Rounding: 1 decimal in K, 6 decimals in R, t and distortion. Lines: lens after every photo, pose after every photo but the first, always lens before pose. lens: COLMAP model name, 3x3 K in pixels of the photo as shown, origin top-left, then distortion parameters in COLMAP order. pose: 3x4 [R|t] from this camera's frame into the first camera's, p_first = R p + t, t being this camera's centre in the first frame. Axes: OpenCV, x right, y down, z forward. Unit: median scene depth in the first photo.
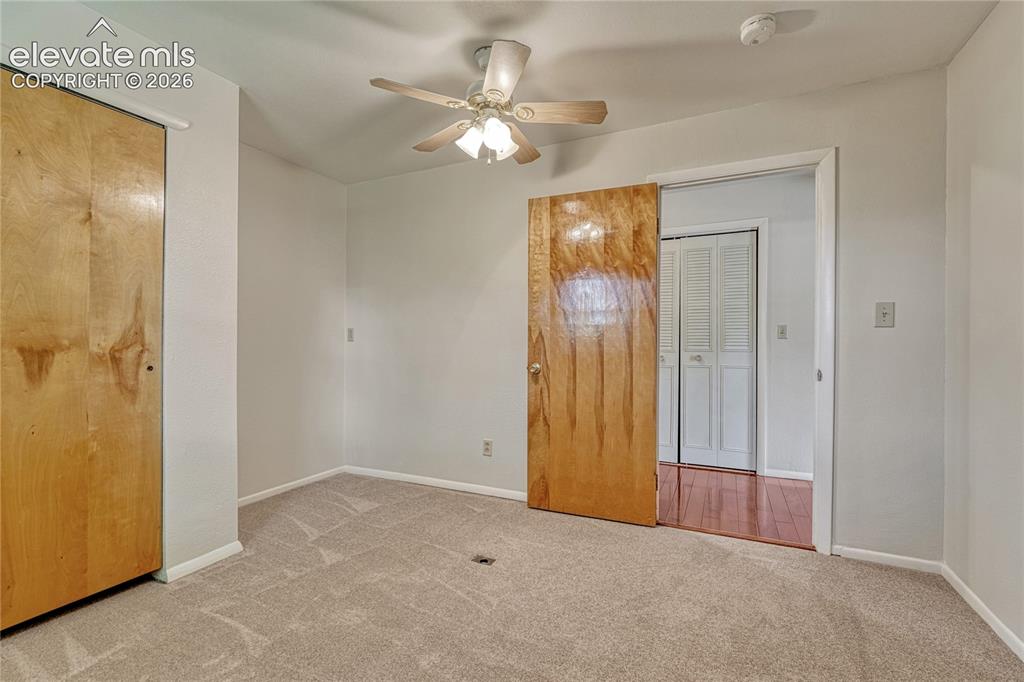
lens RADIAL K [[431.2, 0, 513.3], [0, 431.2, 341.2], [0, 0, 1]] dist [-0.002205, -0.001176]
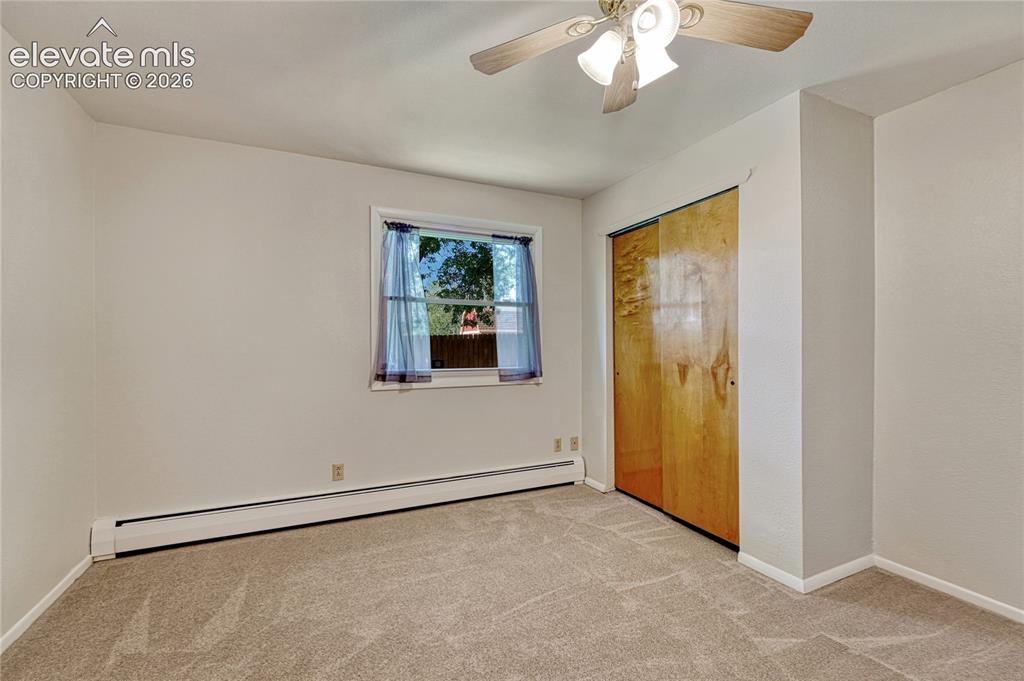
lens RADIAL K [[427.4, 0, 510.7], [0, 427.4, 344.7], [0, 0, 1]] dist [-0.013236, 0.001633]
pose [[-0.625739, -0.004897, -0.780017, 0.559882], [-0.000287, 0.999982, -0.006047, -0.043059], [0.780033, -0.003560, -0.625729, 1.315310]]
